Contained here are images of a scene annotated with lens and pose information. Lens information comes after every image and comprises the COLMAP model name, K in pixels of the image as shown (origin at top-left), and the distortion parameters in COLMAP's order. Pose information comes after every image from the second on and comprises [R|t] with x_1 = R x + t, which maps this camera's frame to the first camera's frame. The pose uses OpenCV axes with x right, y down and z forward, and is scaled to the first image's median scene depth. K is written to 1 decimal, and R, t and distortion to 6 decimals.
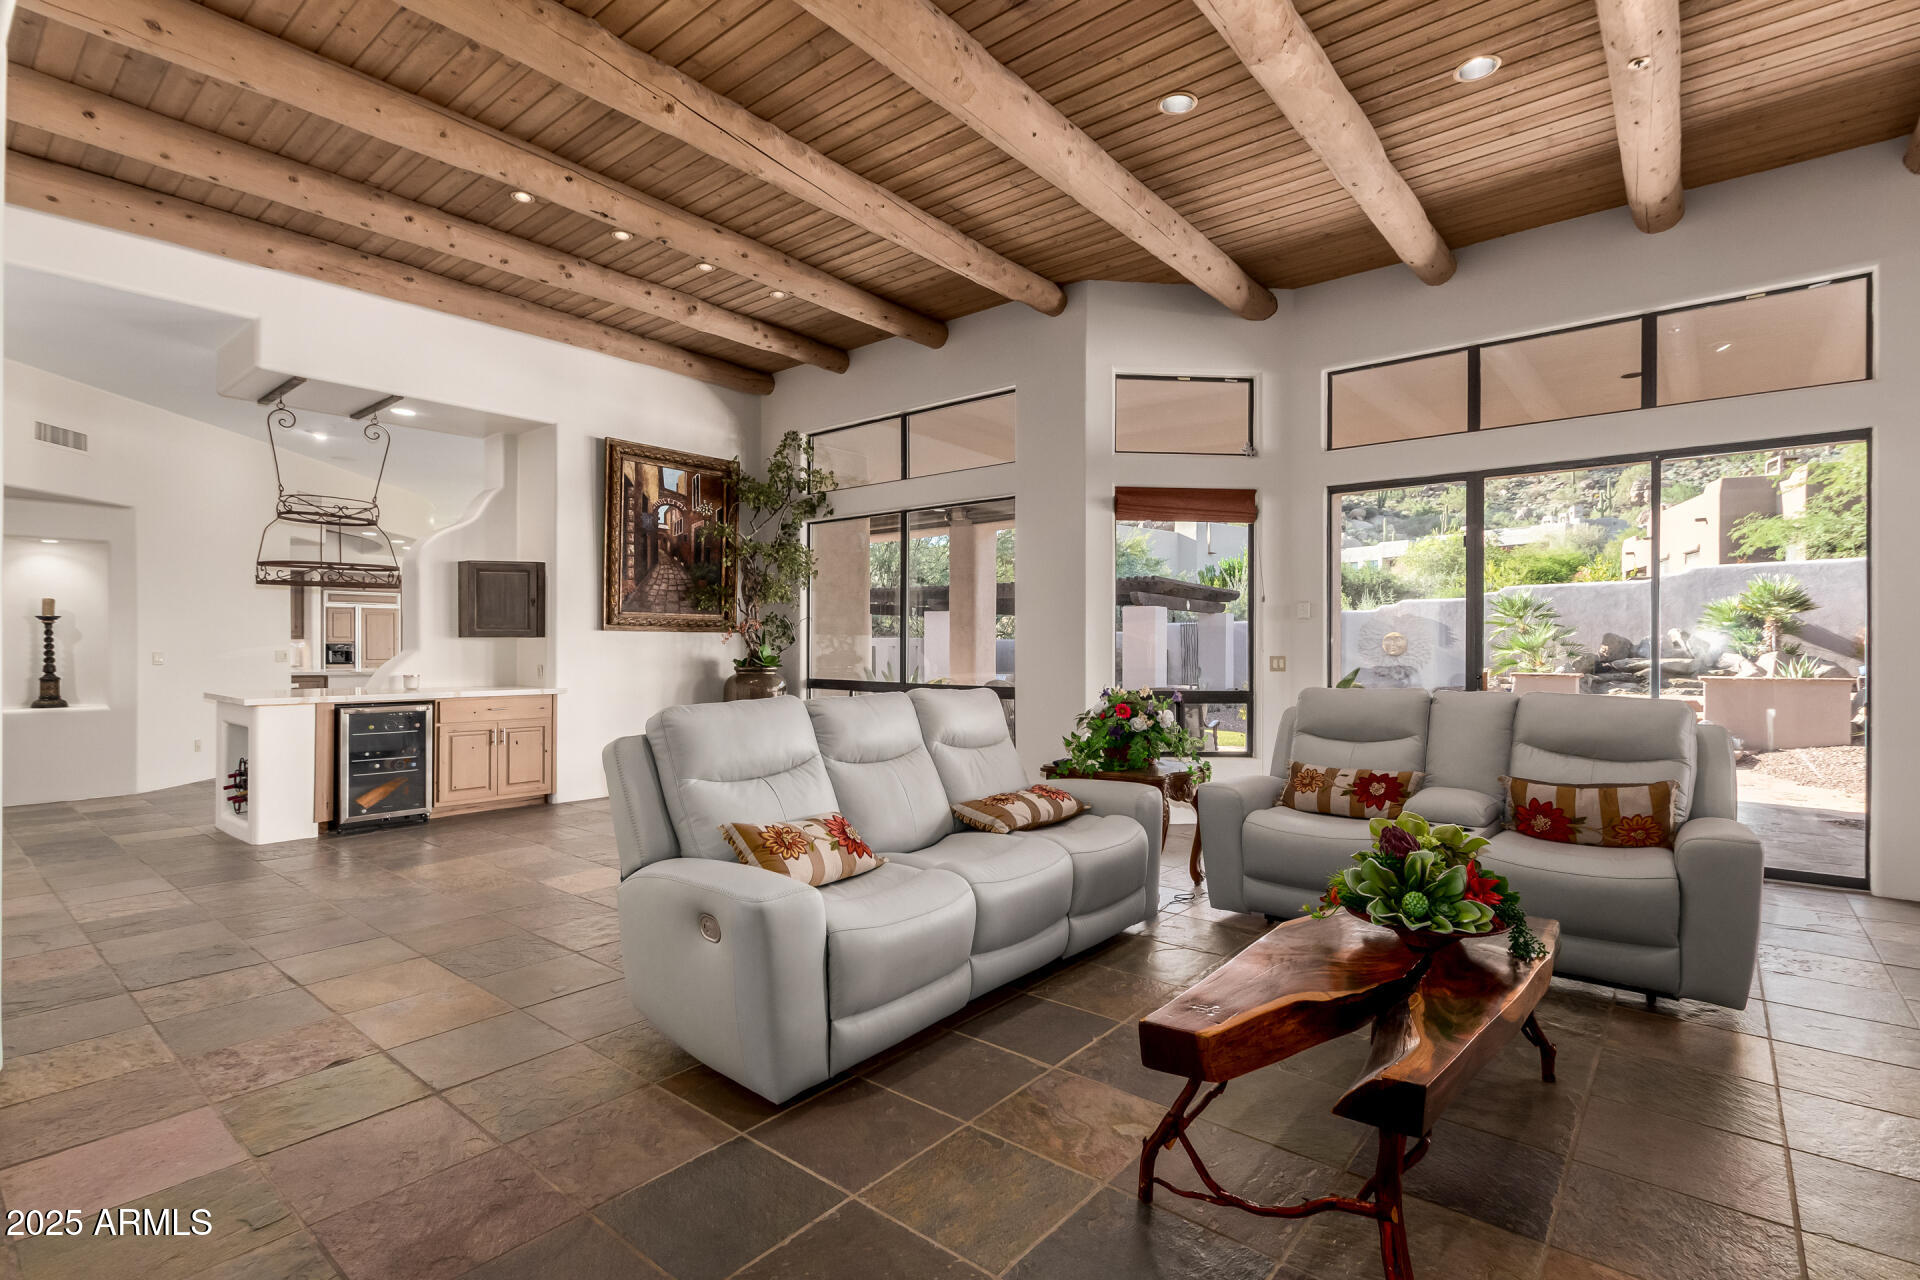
lens RADIAL K [[887.0, 0, 960.0], [0, 887.0, 640.0], [0, 0, 1]] dist [0.002585, -0.001960]
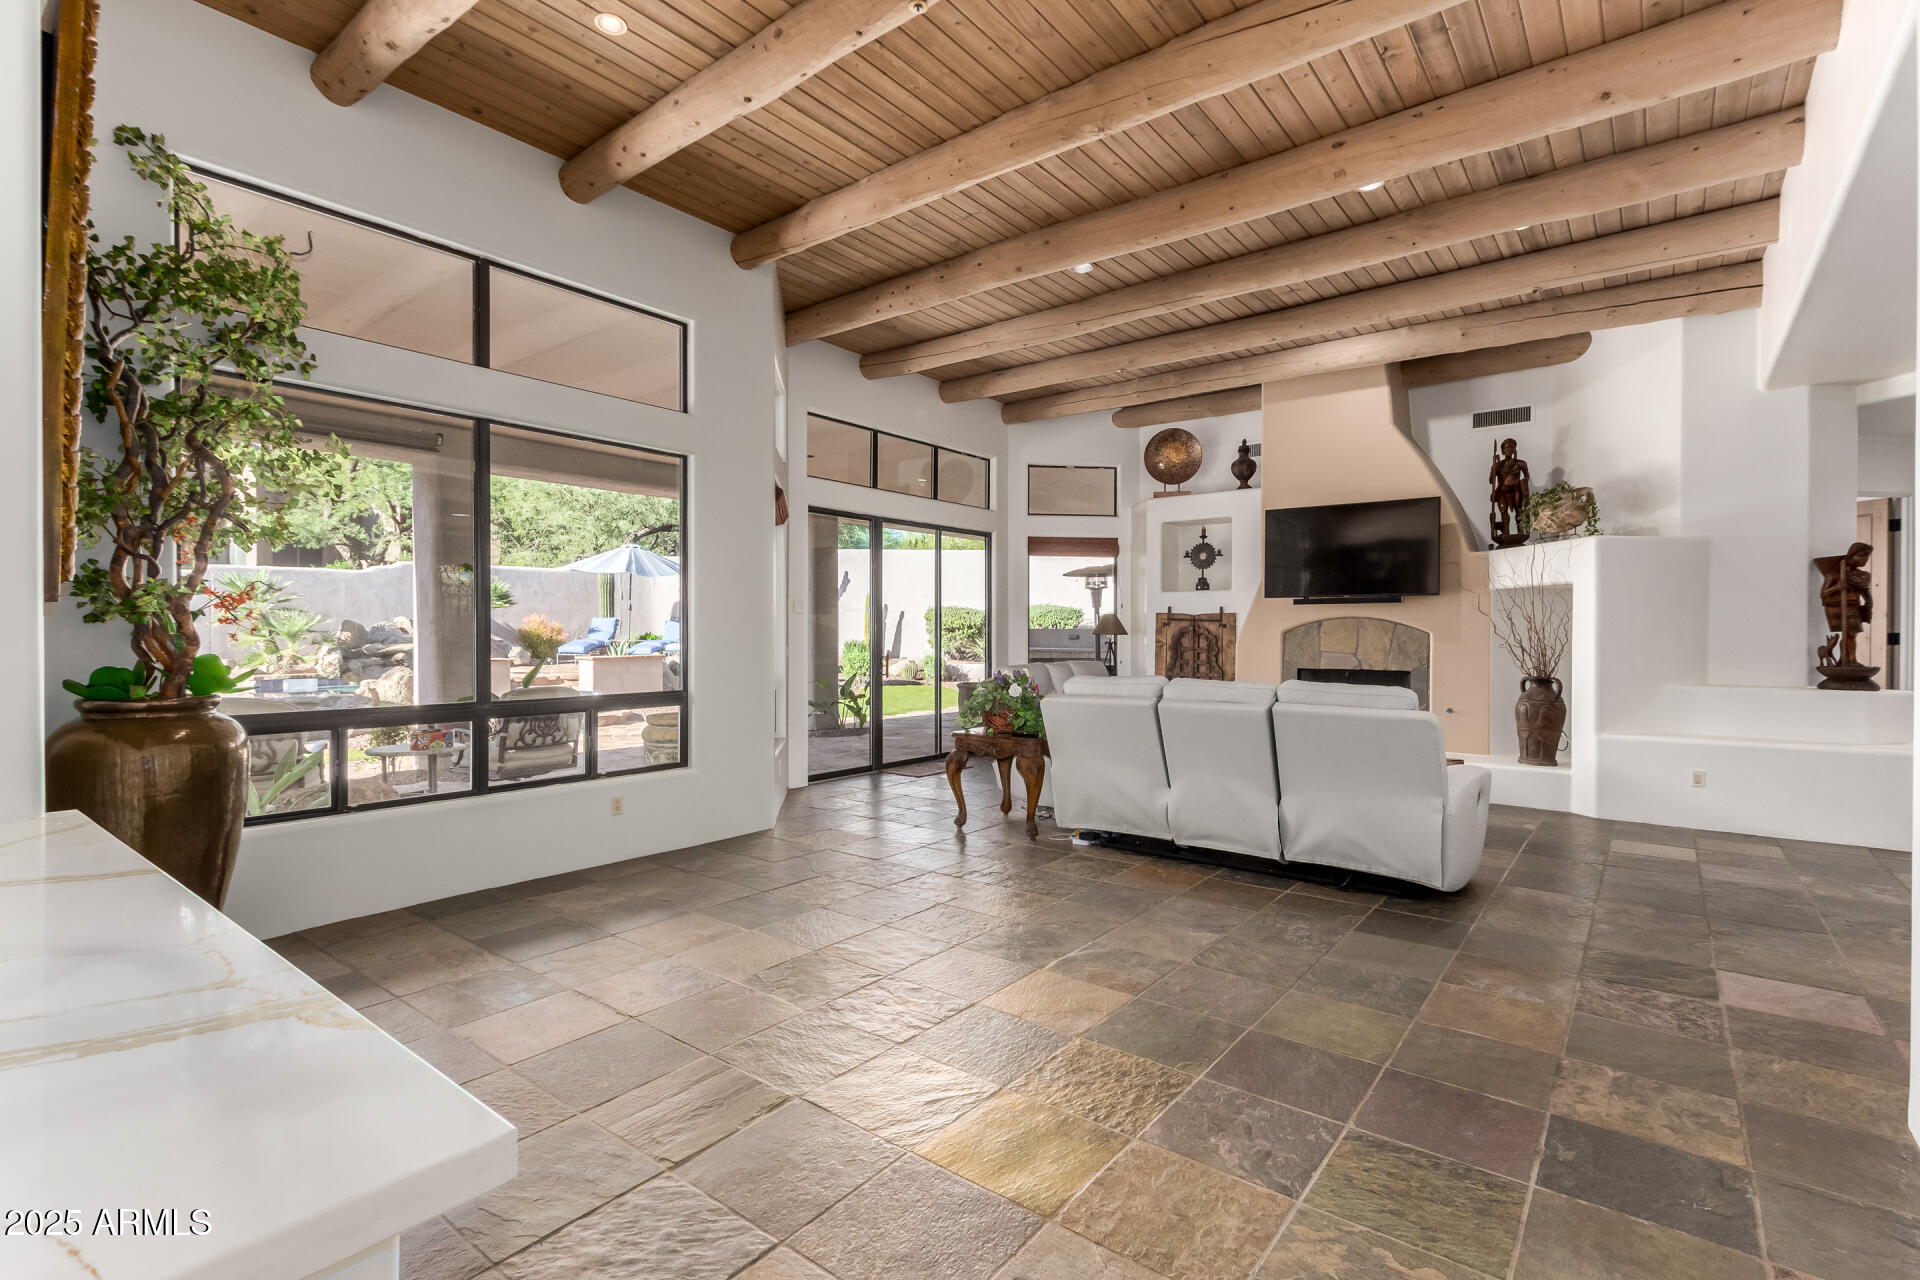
lens RADIAL K [[887.0, 0, 960.0], [0, 887.0, 640.0], [0, 0, 1]] dist [0.002585, -0.001960]
pose [[-0.013181, -0.011289, 0.999849, -0.783153], [-0.007444, 0.999910, 0.011191, -0.004498], [-0.999885, -0.007296, -0.013264, 0.788844]]
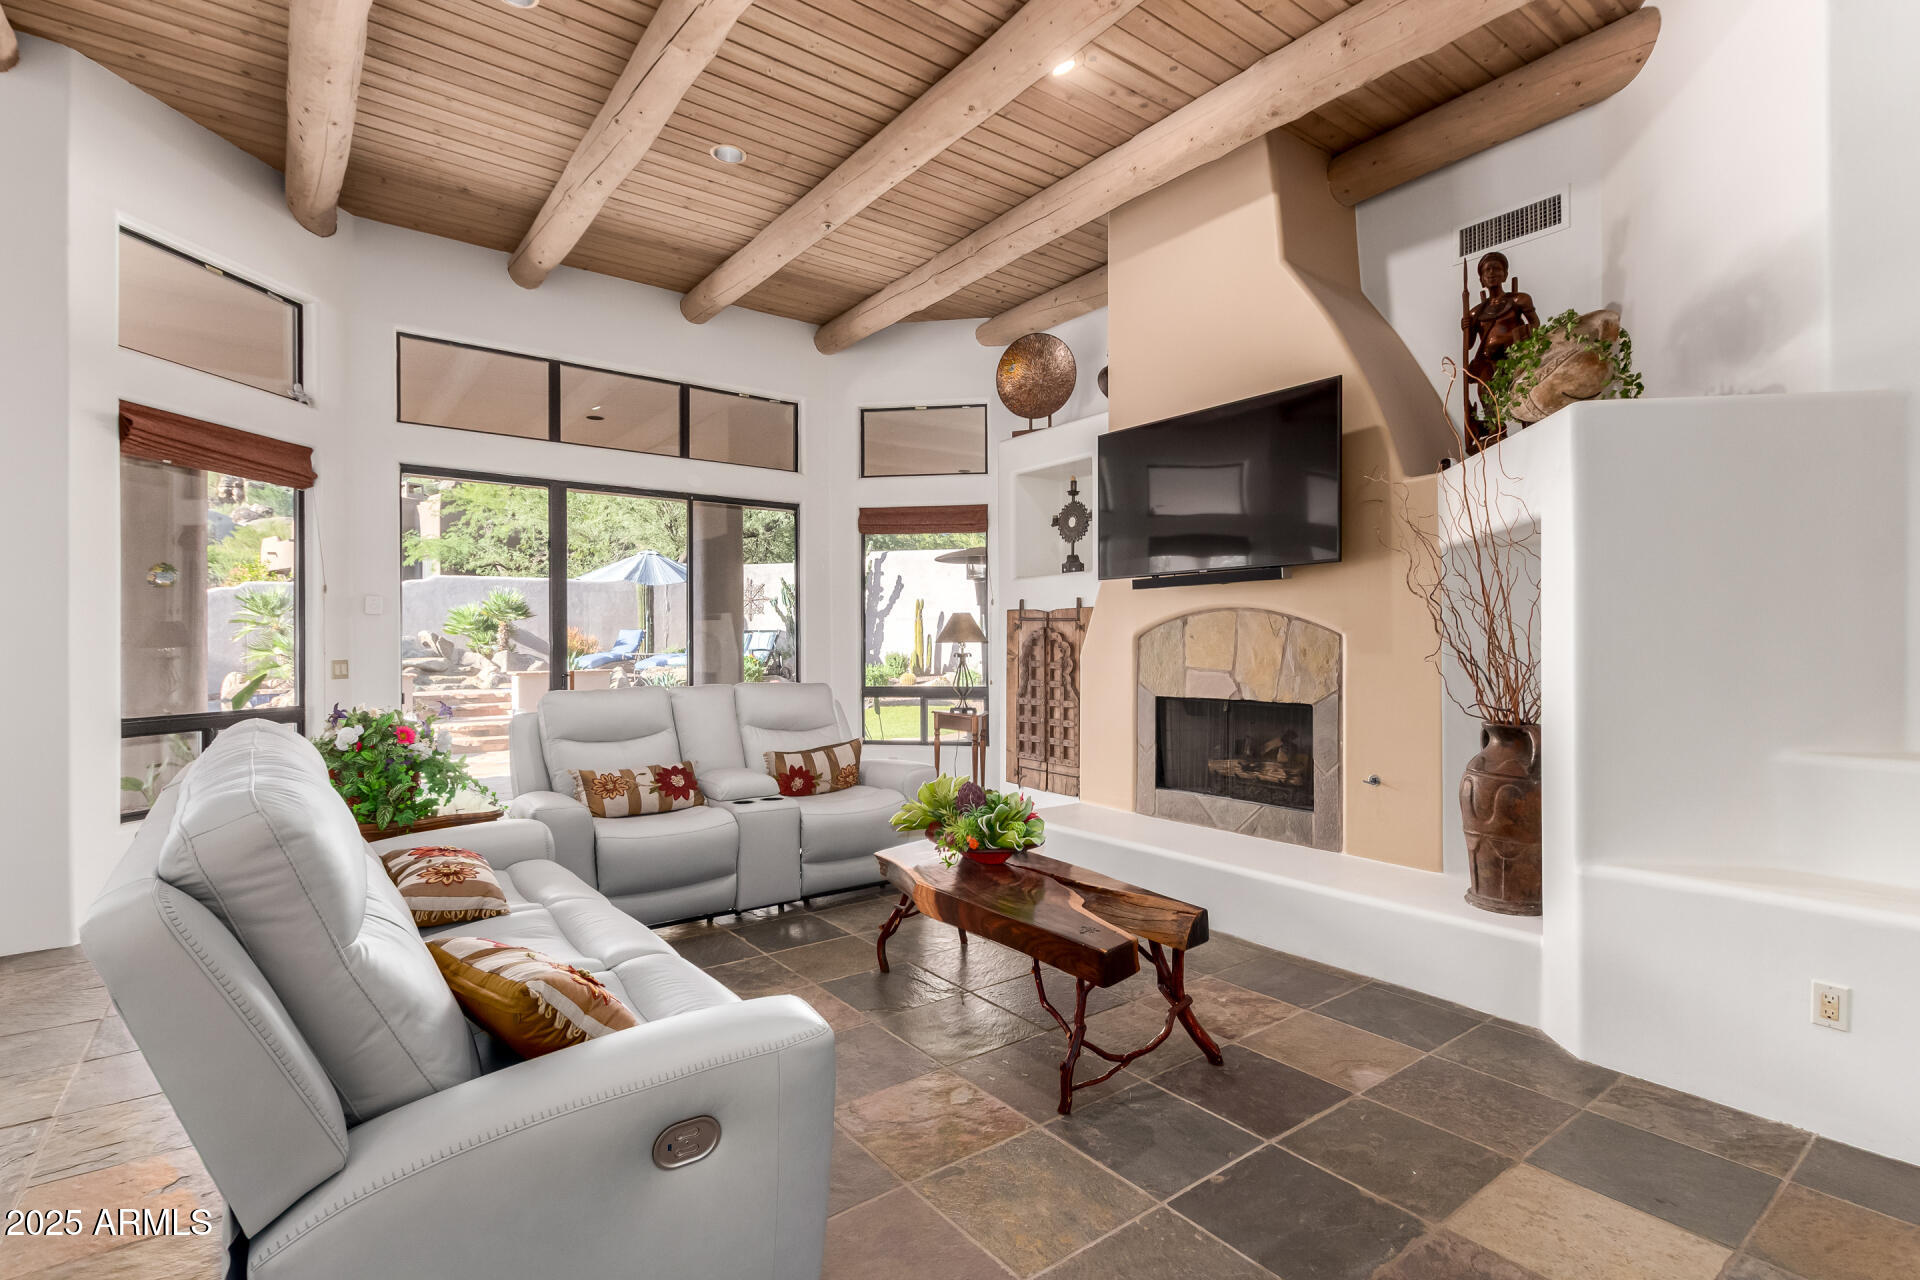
lens RADIAL K [[929.5, 0, 899.5], [0, 929.5, 642.0], [0, 0, 1]] dist [0.003162, 0.000223]
pose [[0.247363, 0.000337, 0.968923, -0.338977], [-0.001675, 0.999999, 0.000080, 0.000702], [-0.968922, -0.001643, 0.247363, 0.294627]]
